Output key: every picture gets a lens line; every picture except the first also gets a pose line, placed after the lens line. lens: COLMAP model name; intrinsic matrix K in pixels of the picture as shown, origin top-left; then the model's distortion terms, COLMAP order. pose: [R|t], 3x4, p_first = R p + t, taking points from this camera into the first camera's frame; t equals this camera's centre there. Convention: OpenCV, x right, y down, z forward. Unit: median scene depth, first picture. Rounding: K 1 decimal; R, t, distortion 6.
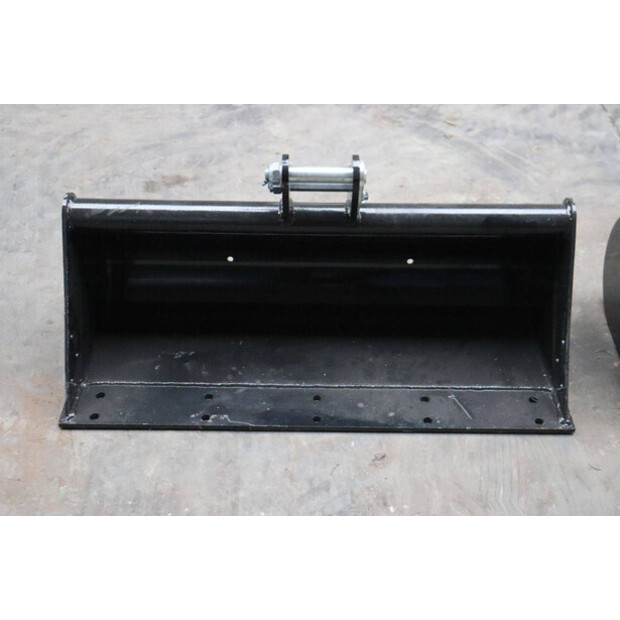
lens RADIAL K [[799.8, 0, 310.0], [0, 799.8, 310.0], [0, 0, 1]] dist [0.028057, 0.075242]
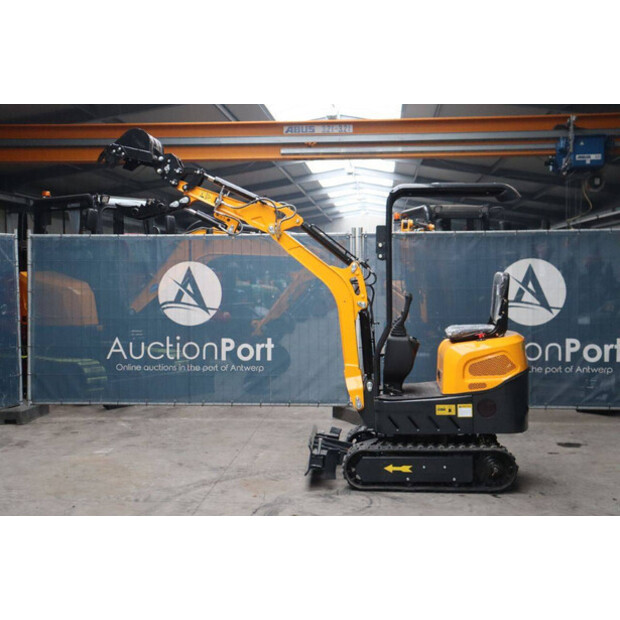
lens RADIAL K [[808.3, 0, 310.0], [0, 808.3, 310.0], [0, 0, 1]] dist [0.036705, 0.038885]
pose [[-0.076805, 0.038799, -0.996291, 3.215128], [-0.657302, 0.749384, 0.079855, -1.285570], [0.749703, 0.660998, -0.032053, 1.040376]]
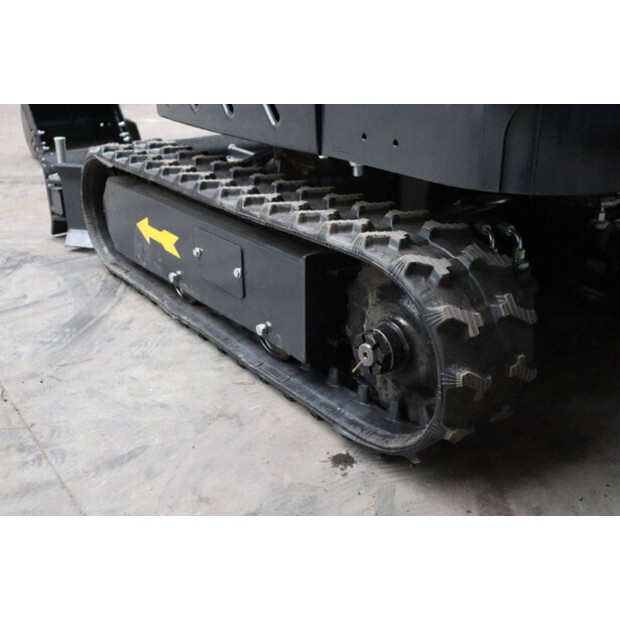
lens RADIAL K [[695.9, 0, 310.0], [0, 695.9, 310.0], [0, 0, 1]] dist [-0.013982, 0.029859]
pose [[-0.798865, 0.242042, -0.550664, 0.515223], [-0.396561, 0.476415, 0.784709, -1.446773], [0.452277, 0.845248, -0.284607, 1.943361]]
